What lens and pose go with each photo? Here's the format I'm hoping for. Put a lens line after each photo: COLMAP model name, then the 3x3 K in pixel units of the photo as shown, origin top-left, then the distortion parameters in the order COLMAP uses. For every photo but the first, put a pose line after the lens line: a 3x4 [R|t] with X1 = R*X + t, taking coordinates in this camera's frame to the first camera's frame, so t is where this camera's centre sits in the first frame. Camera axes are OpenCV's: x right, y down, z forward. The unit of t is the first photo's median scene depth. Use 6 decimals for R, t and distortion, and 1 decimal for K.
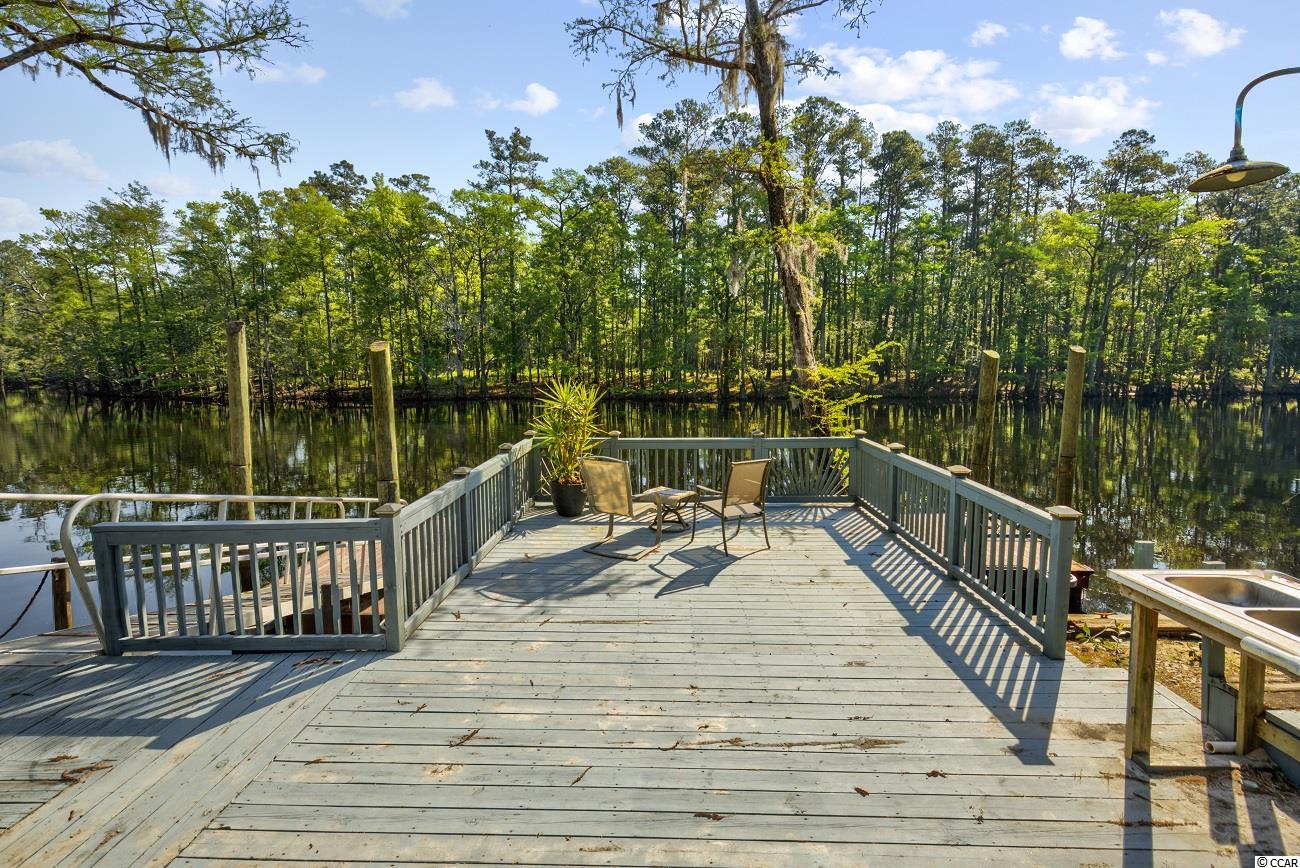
lens RADIAL K [[604.1, 0, 657.3], [0, 604.1, 417.4], [0, 0, 1]] dist [-0.001772, 0.001092]
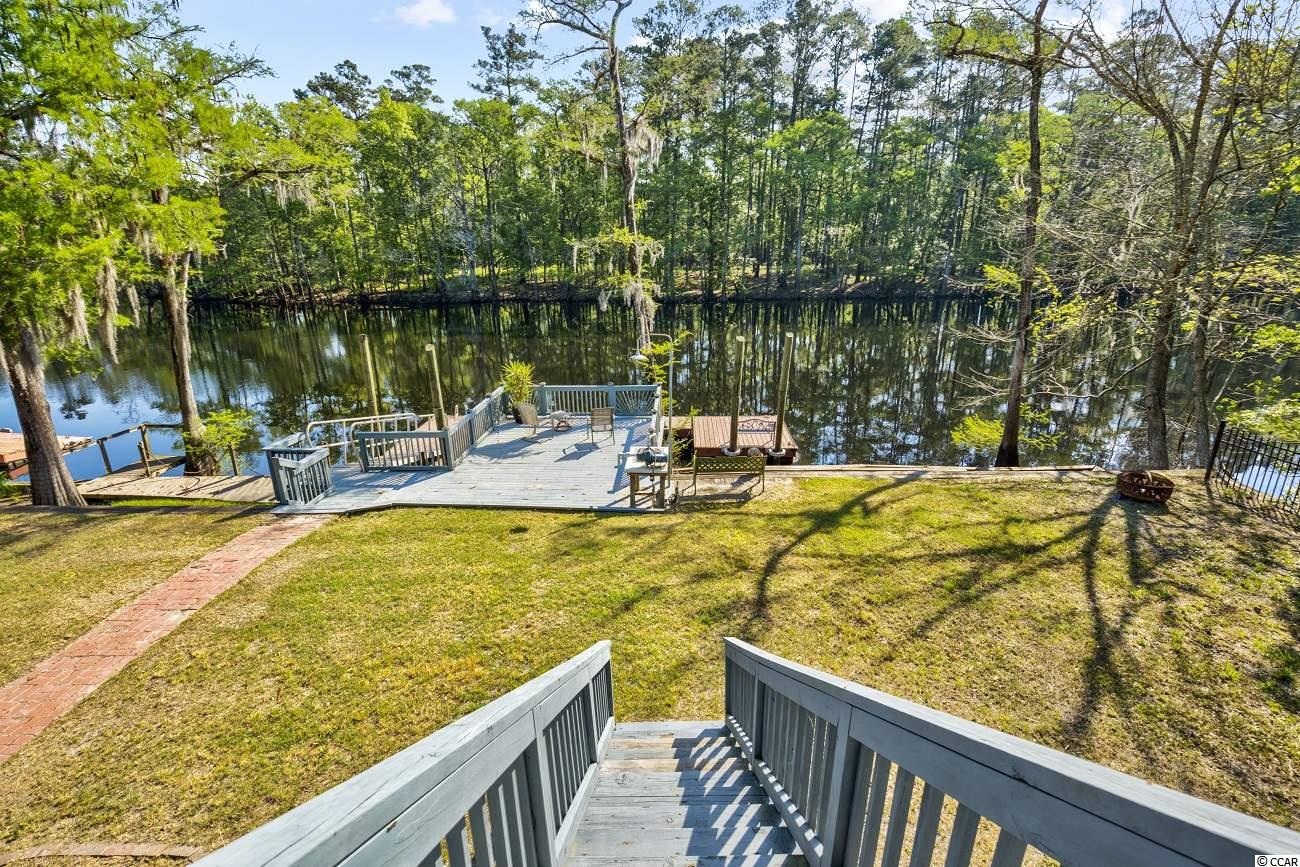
lens RADIAL K [[604.1, 0, 654.3], [0, 604.1, 429.8], [0, 0, 1]] dist [-0.001772, 0.001092]
pose [[0.999256, 0.002225, -0.038507, 0.048307], [0.006076, 0.976793, 0.214098, -0.031947], [0.038090, -0.214173, 0.976053, -0.128185]]
